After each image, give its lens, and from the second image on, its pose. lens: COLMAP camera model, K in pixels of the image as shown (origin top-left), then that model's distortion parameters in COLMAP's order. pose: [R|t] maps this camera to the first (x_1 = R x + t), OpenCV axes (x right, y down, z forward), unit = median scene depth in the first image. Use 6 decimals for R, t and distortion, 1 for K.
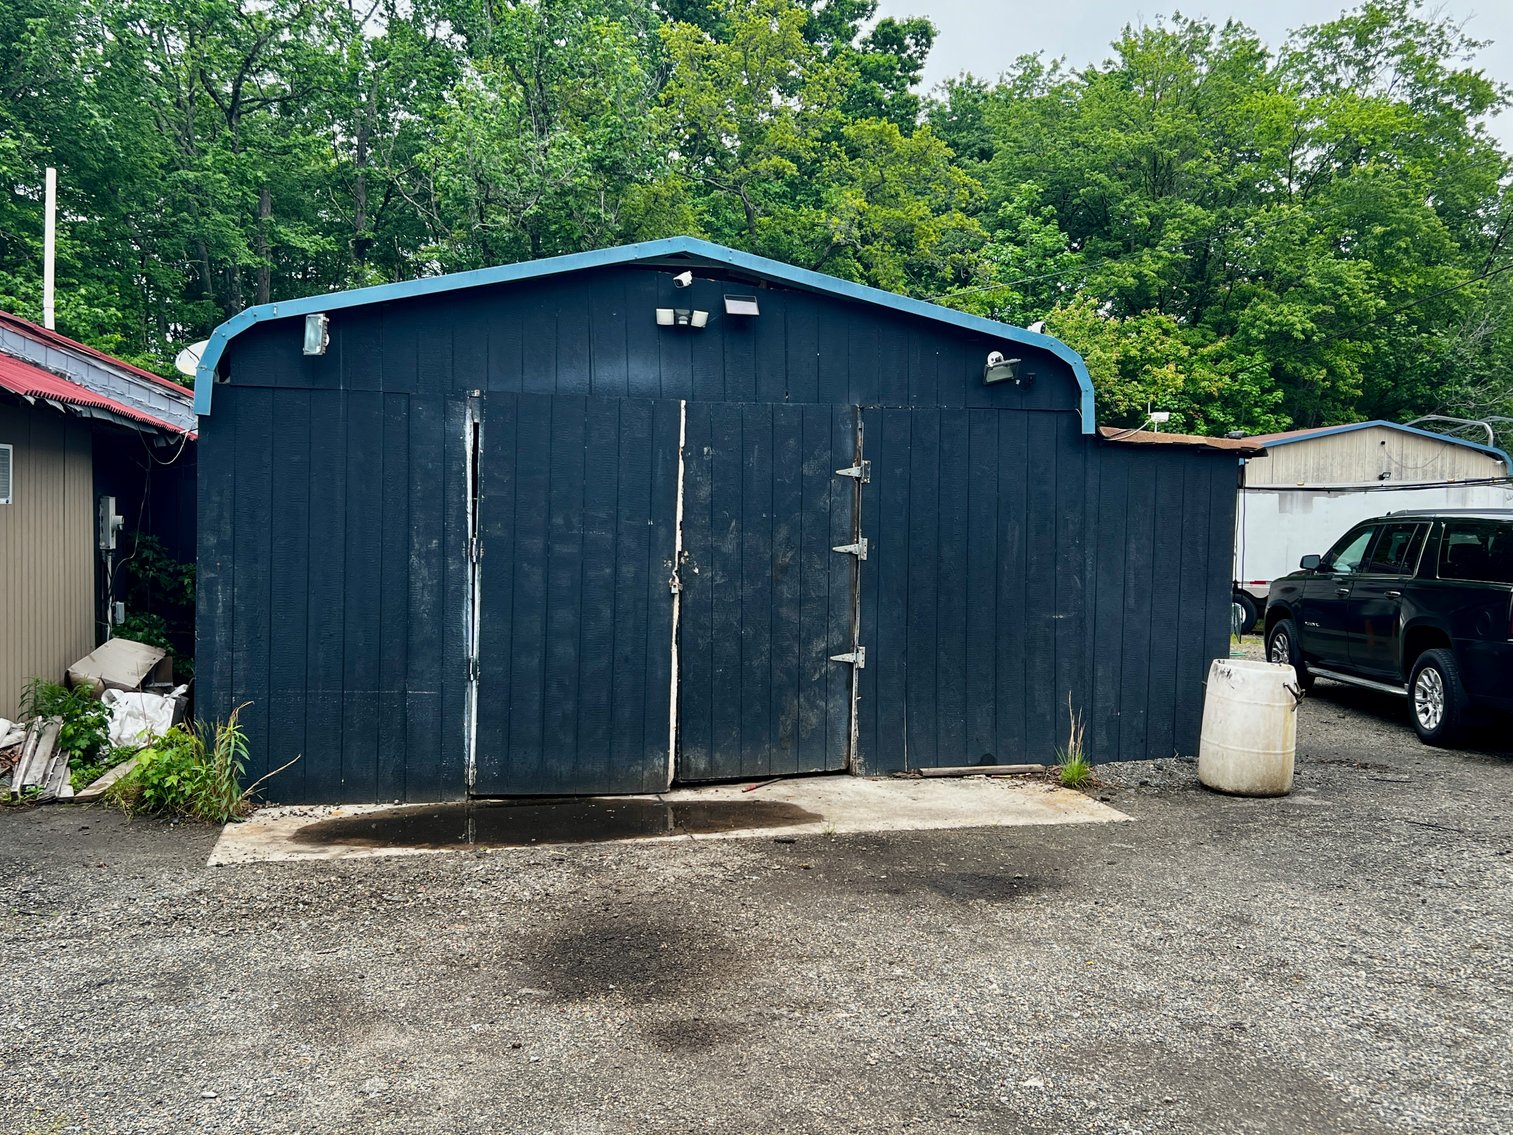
lens RADIAL K [[1421.3, 0, 755.8], [0, 1421.3, 571.5], [0, 0, 1]] dist [0.039170, 0.000000]
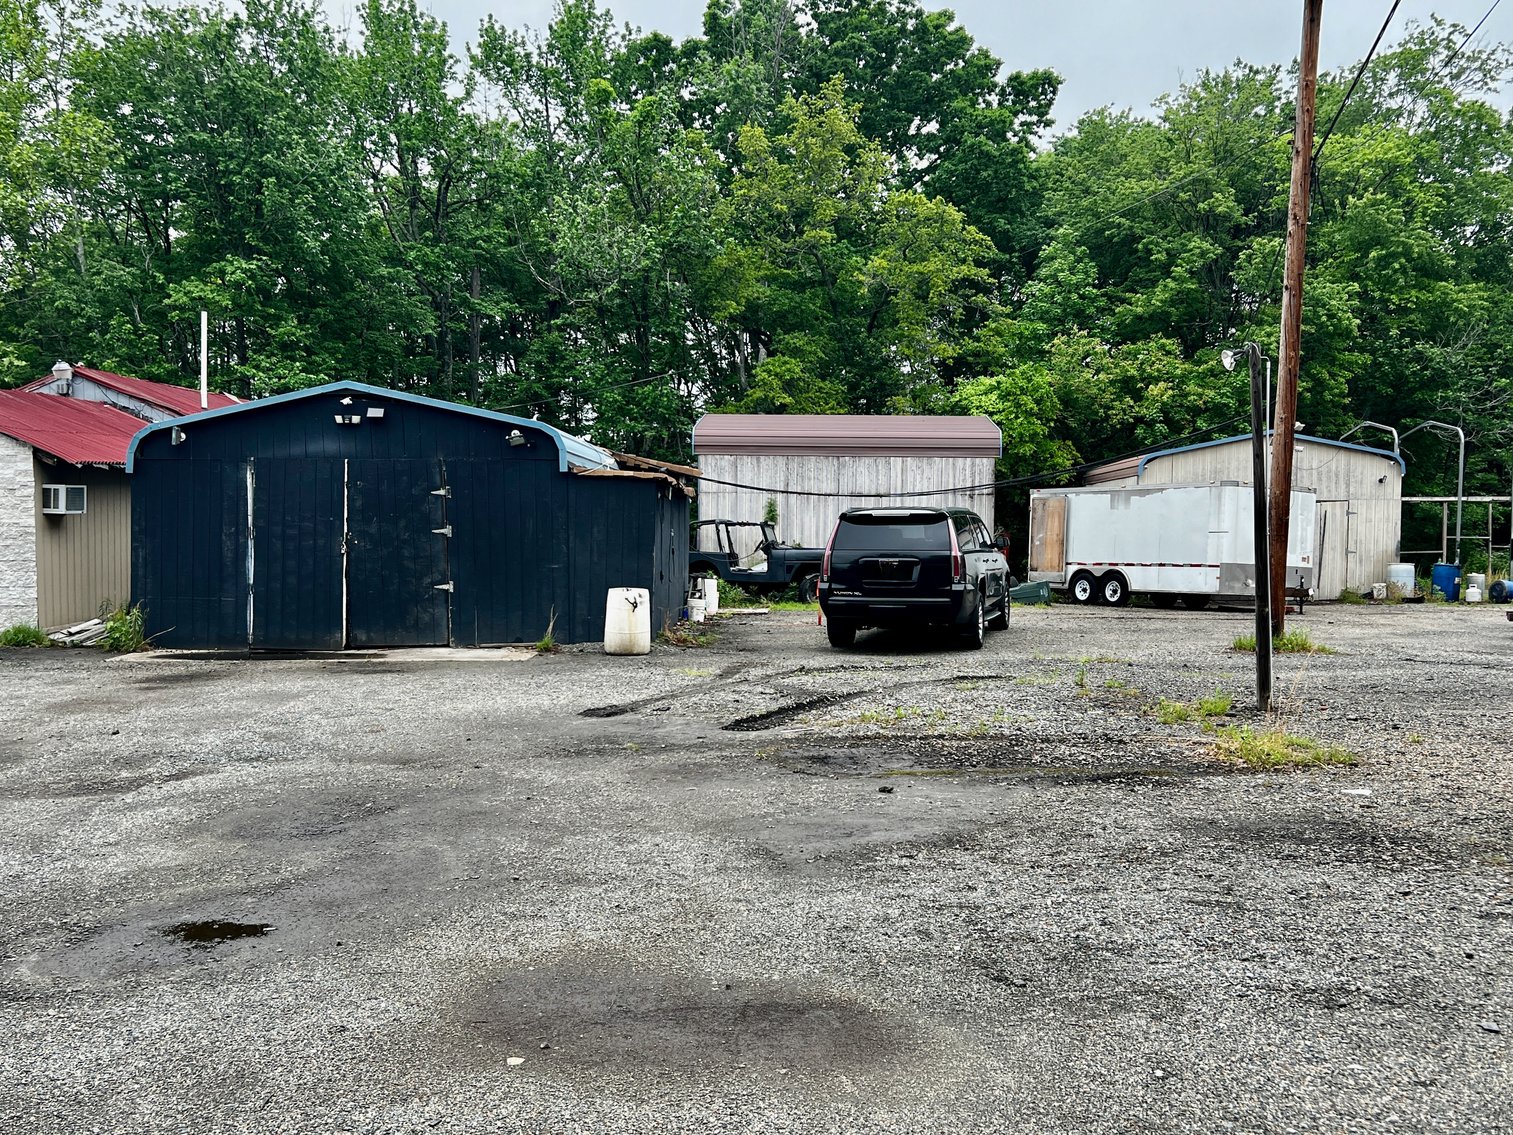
lens RADIAL K [[1446.7, 0, 757.5], [0, 1446.7, 564.7], [0, 0, 1]] dist [0.039175, 0.000000]
pose [[0.966665, -0.001357, -0.256040, 1.012008], [-0.000386, 0.999977, -0.006758, 0.044122], [0.256043, 0.006632, 0.966643, -0.838825]]
